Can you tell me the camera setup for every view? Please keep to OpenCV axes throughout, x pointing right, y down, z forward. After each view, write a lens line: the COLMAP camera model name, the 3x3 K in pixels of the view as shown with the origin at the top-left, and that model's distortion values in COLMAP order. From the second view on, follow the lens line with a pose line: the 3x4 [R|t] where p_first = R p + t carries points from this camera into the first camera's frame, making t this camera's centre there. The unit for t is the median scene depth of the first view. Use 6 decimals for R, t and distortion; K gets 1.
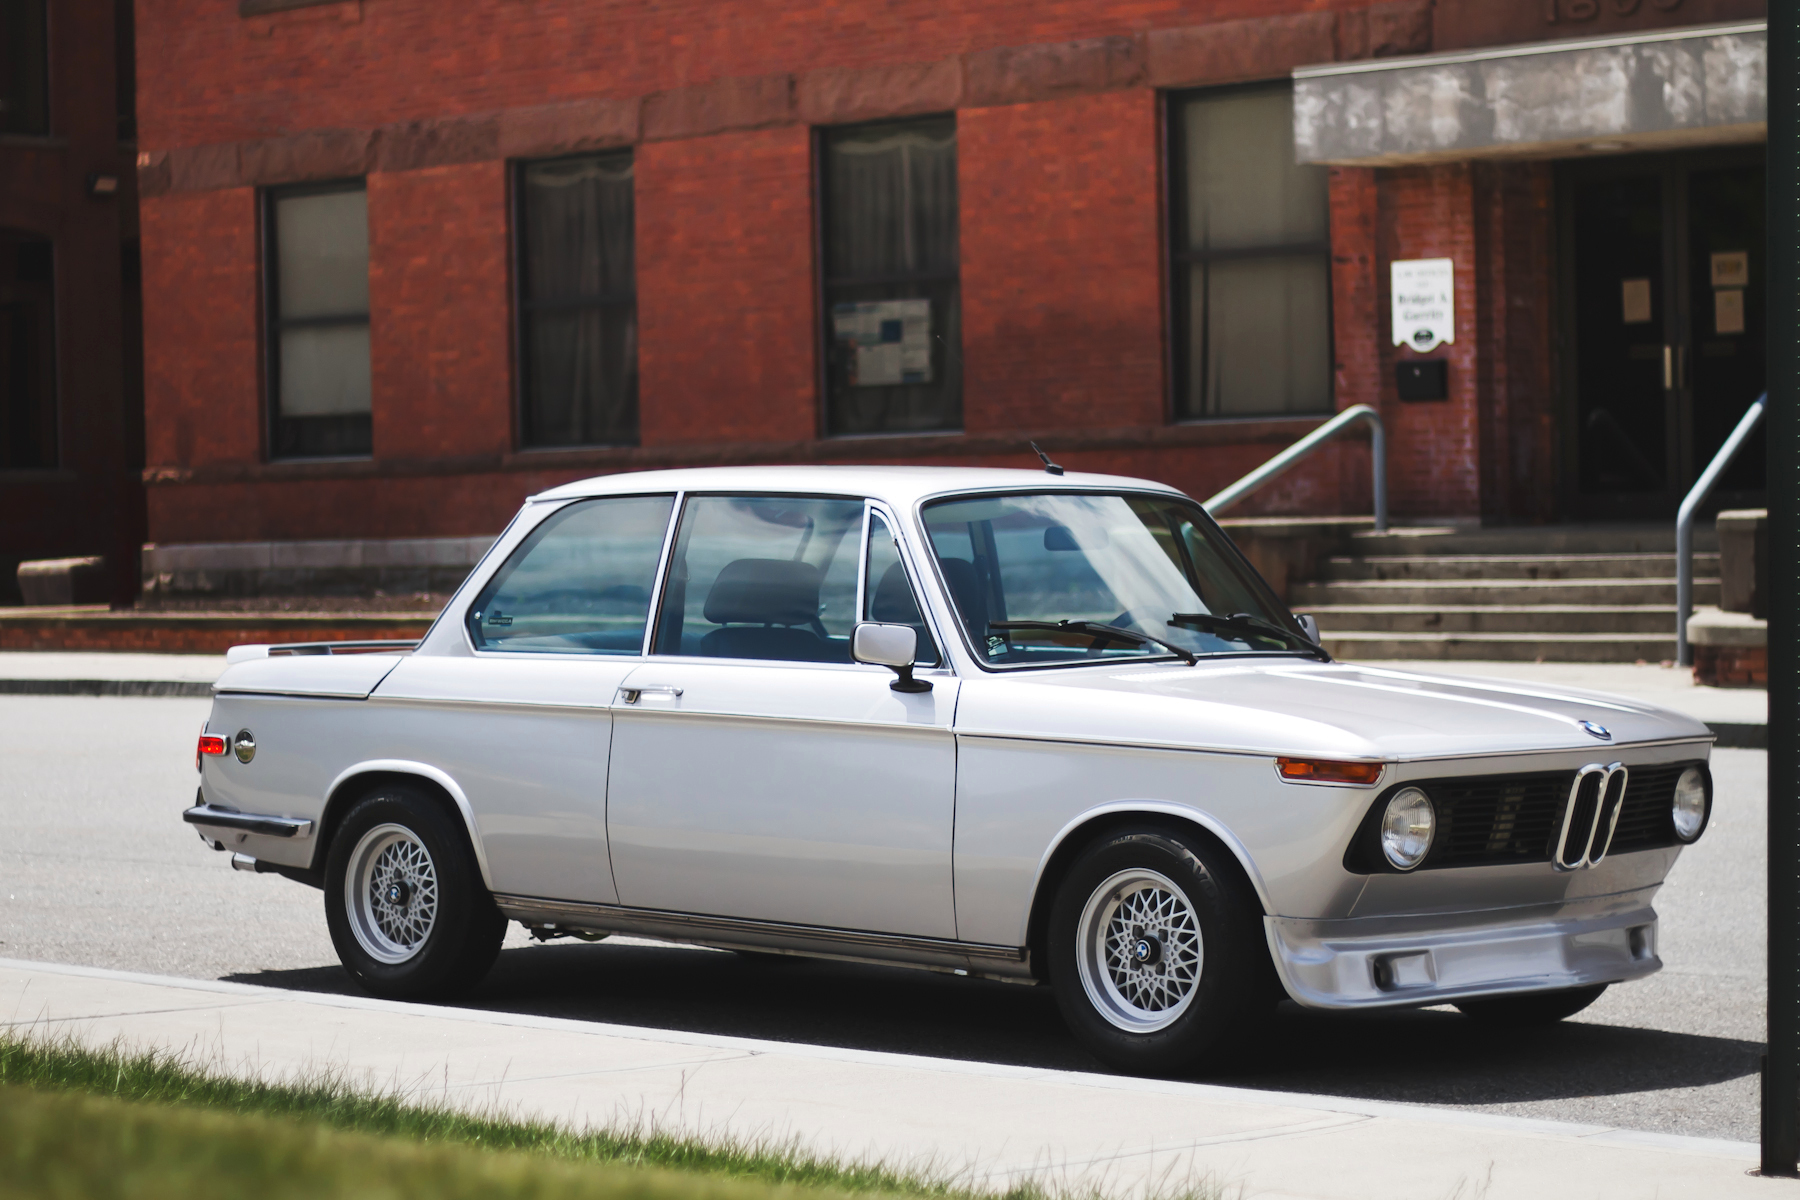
lens RADIAL K [[4204.5, 0, 900.0], [0, 4204.5, 600.0], [0, 0, 1]] dist [-0.059059, -0.137399]
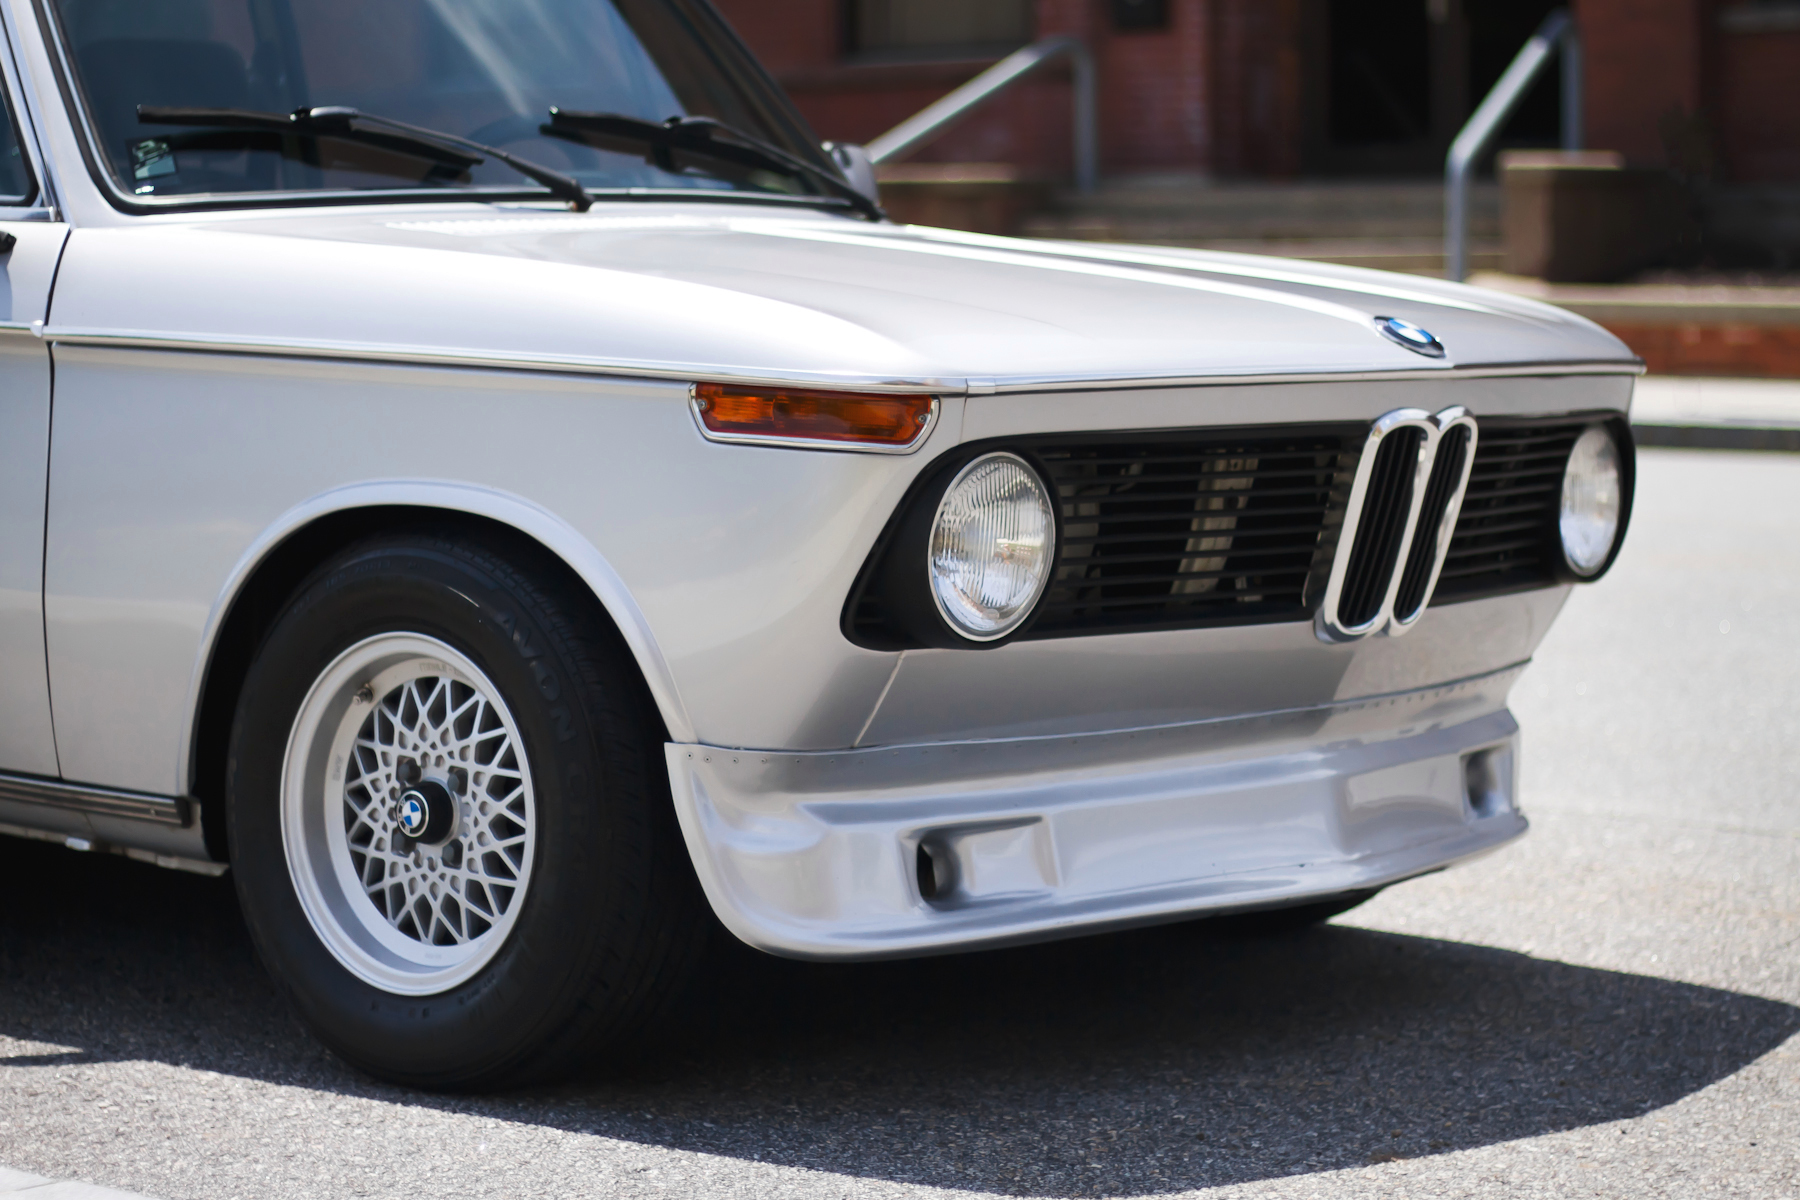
lens RADIAL K [[4204.5, 0, 900.0], [0, 4204.5, 600.0], [0, 0, 1]] dist [-0.059059, -0.137399]
pose [[0.998029, 0.003643, 0.062655, 0.081267], [-0.007792, 0.997783, 0.066092, 0.029988], [-0.062275, -0.066450, 0.995844, 0.544848]]
